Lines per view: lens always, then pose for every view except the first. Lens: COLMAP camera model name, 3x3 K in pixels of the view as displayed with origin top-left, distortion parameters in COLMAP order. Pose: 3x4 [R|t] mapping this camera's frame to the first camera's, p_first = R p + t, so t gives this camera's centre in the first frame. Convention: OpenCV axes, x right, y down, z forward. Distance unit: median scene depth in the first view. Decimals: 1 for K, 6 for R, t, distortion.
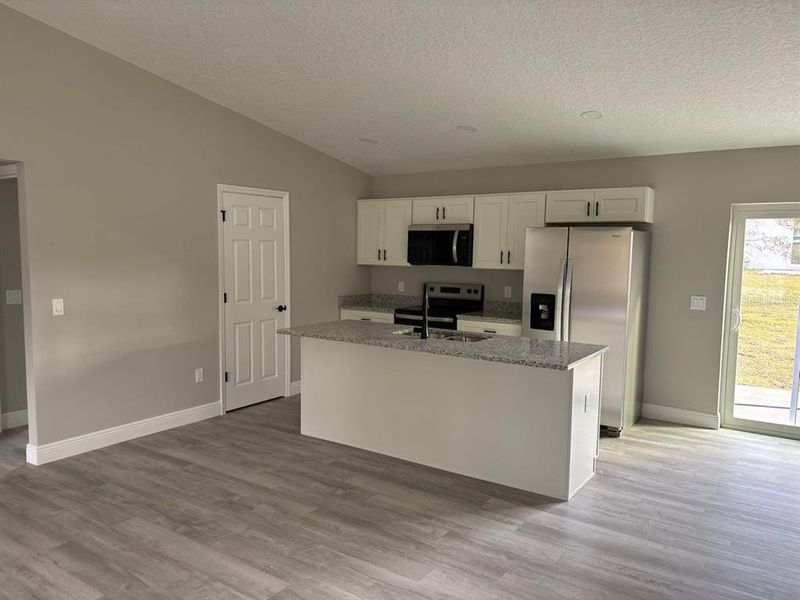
lens RADIAL K [[597.6, 0, 398.8], [0, 597.6, 299.1], [0, 0, 1]] dist [0.051543, -0.045554]
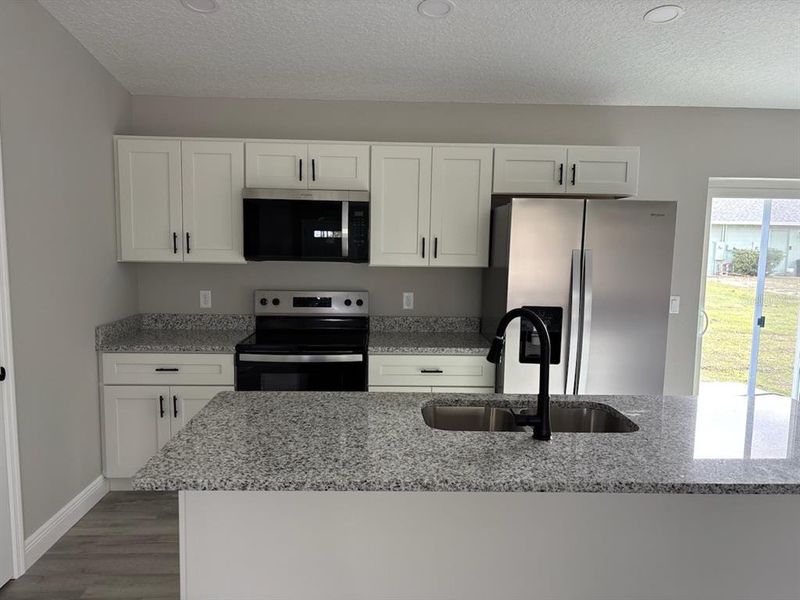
lens RADIAL K [[597.6, 0, 397.0], [0, 597.6, 297.9], [0, 0, 1]] dist [0.051543, -0.045554]
pose [[0.808641, -0.056918, 0.585542, -0.200614], [0.043830, 0.998371, 0.036517, -0.038365], [-0.586667, -0.003865, 0.809819, 0.483078]]
